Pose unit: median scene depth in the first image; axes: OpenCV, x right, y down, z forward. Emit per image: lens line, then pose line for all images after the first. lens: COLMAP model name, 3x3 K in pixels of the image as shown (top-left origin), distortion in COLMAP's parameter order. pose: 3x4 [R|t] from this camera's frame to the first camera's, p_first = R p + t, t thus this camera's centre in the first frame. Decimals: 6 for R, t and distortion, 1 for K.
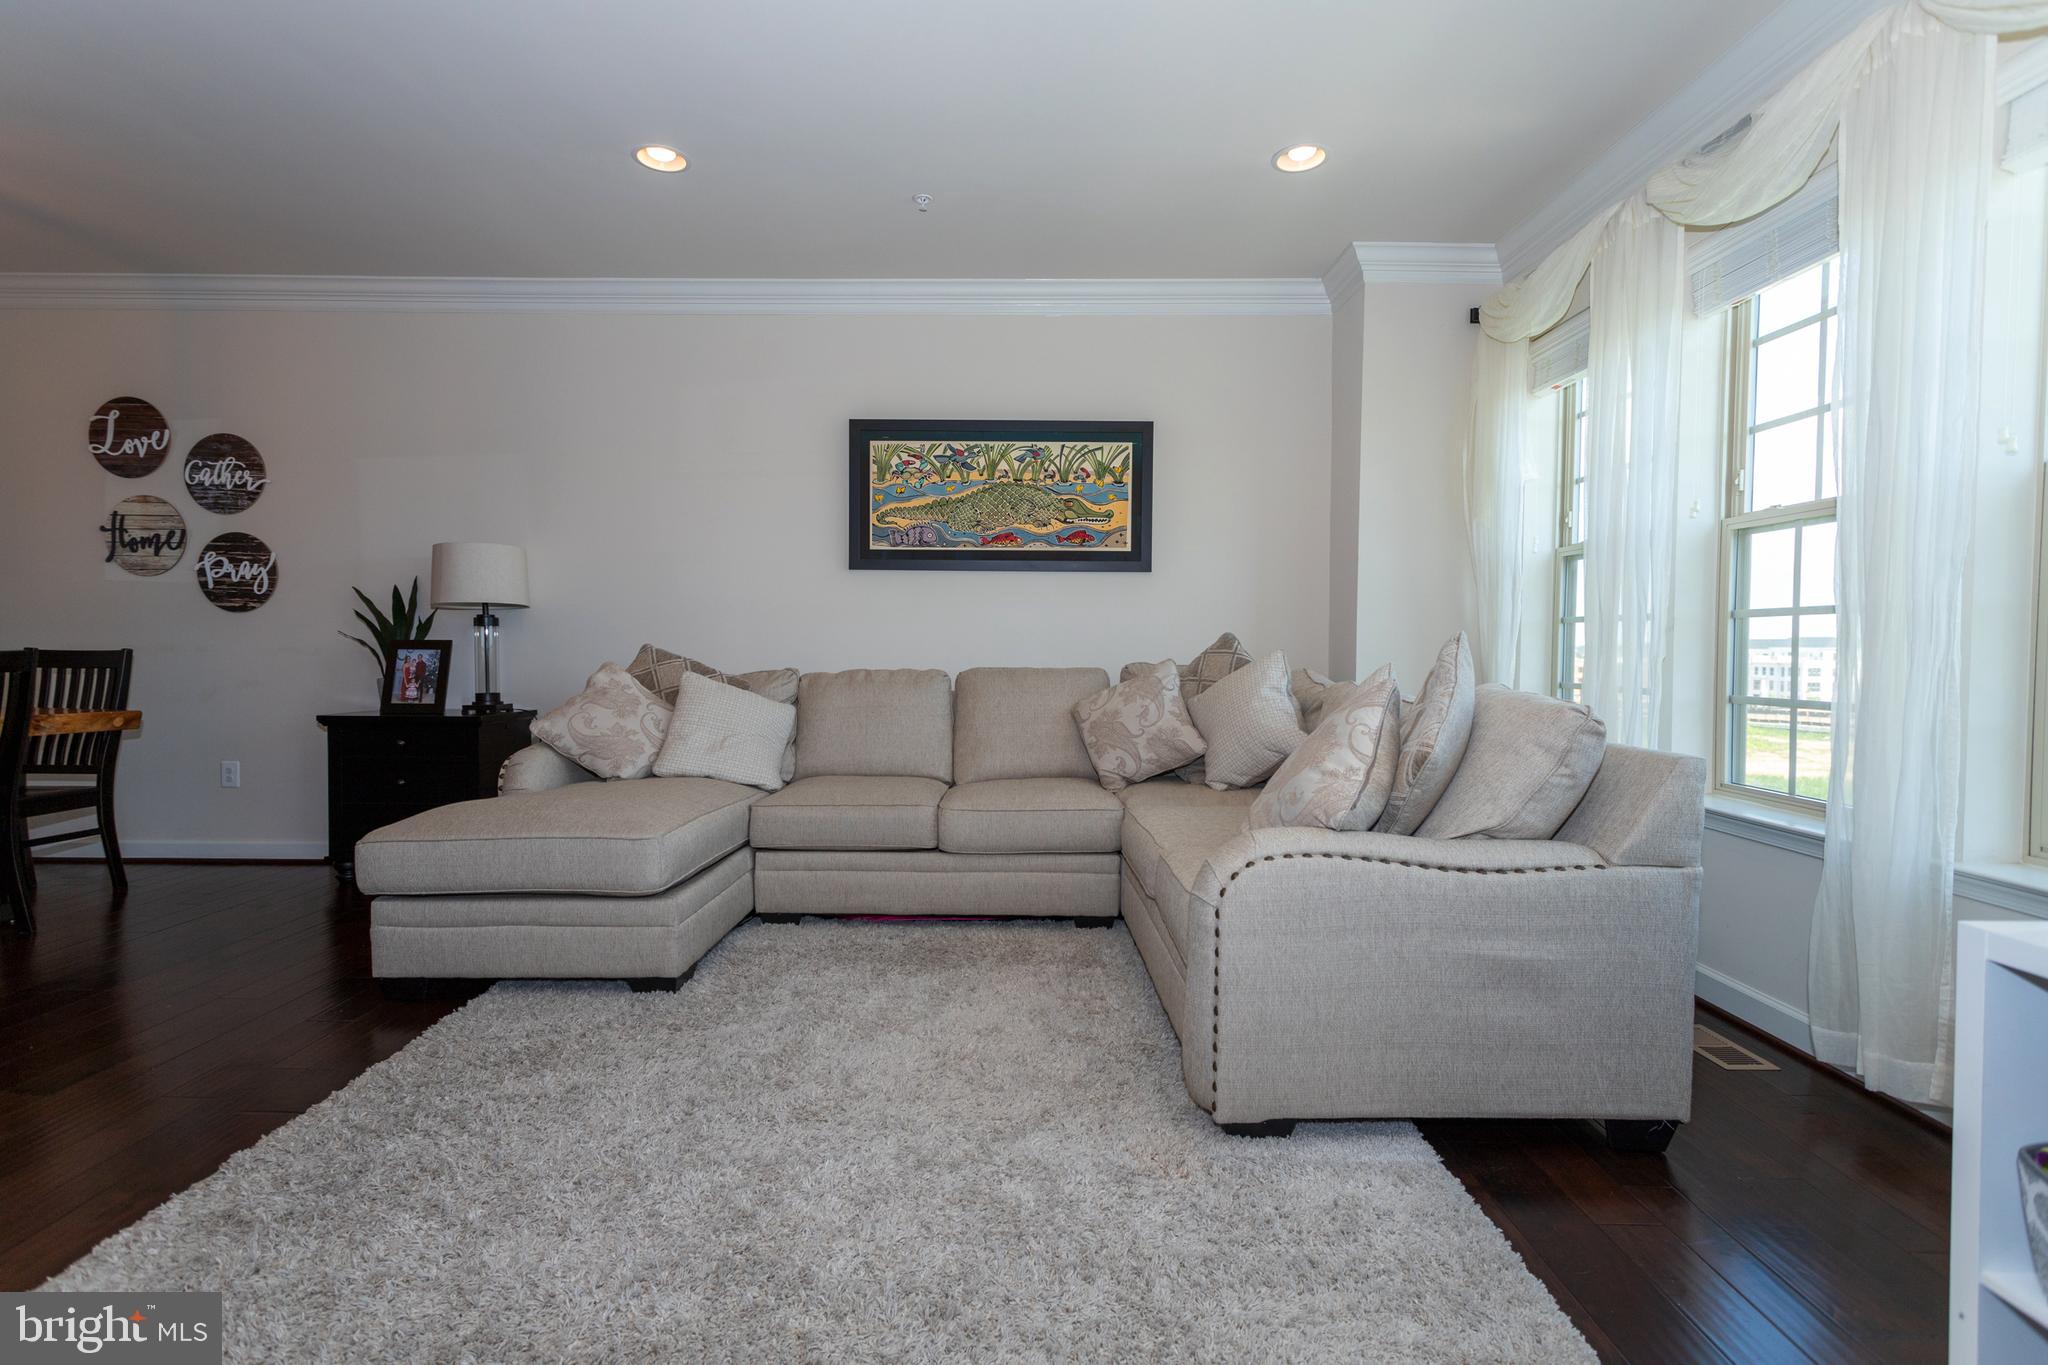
lens RADIAL K [[968.8, 0, 1021.7], [0, 968.8, 671.4], [0, 0, 1]] dist [0.003136, 0.000772]
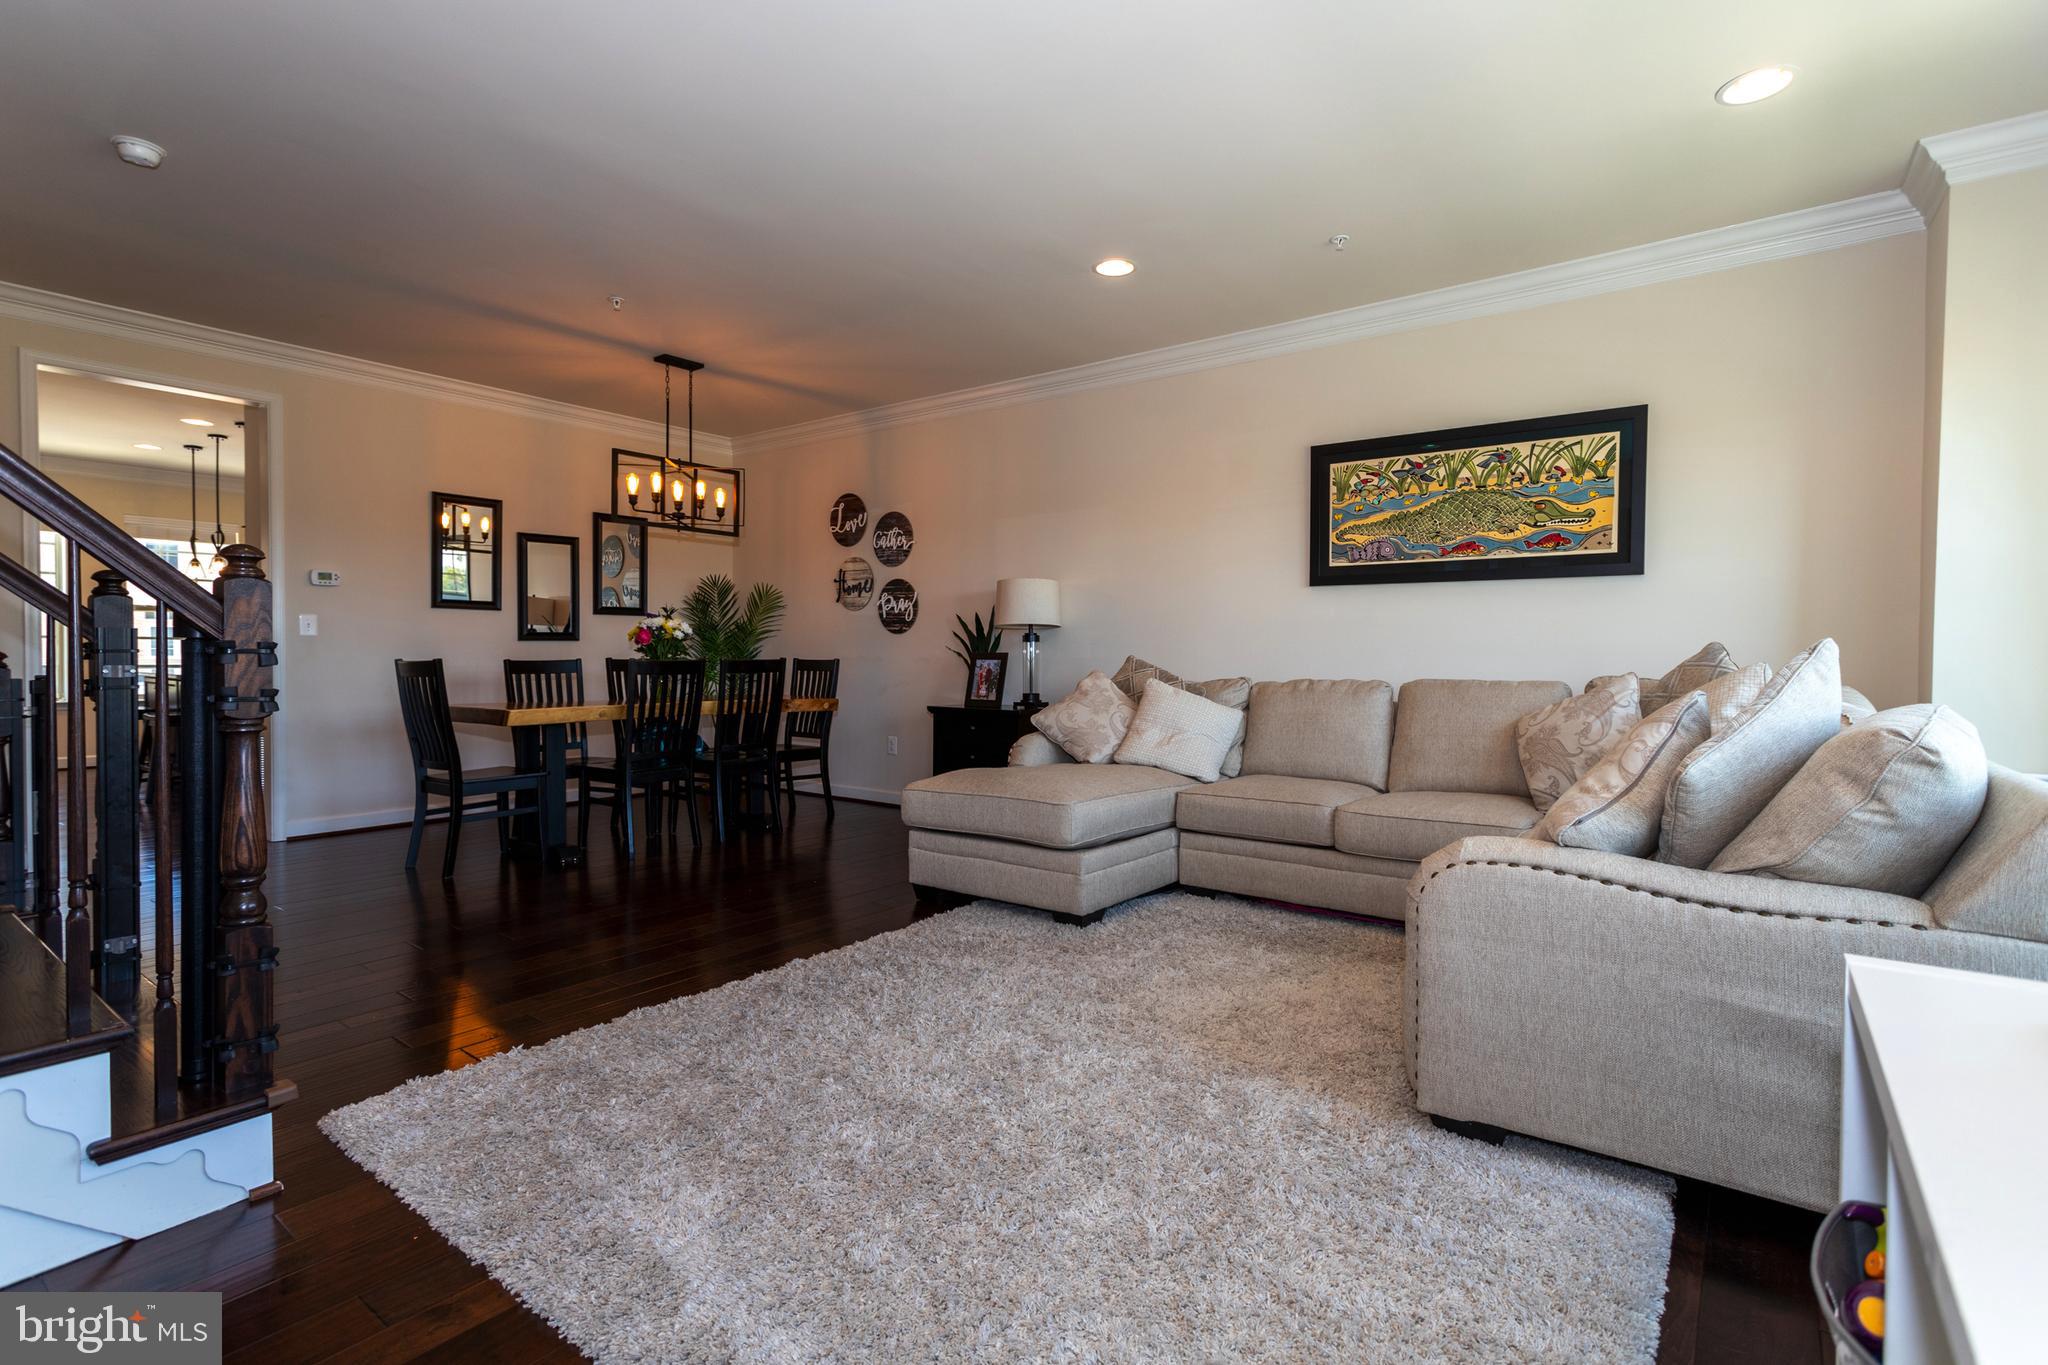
lens RADIAL K [[968.8, 0, 1021.7], [0, 968.8, 671.4], [0, 0, 1]] dist [0.003136, 0.000772]
pose [[0.799934, 0.010102, -0.600003, 0.213277], [-0.018738, 0.999791, -0.008149, 0.003569], [0.599796, 0.017761, 0.799956, -0.046593]]
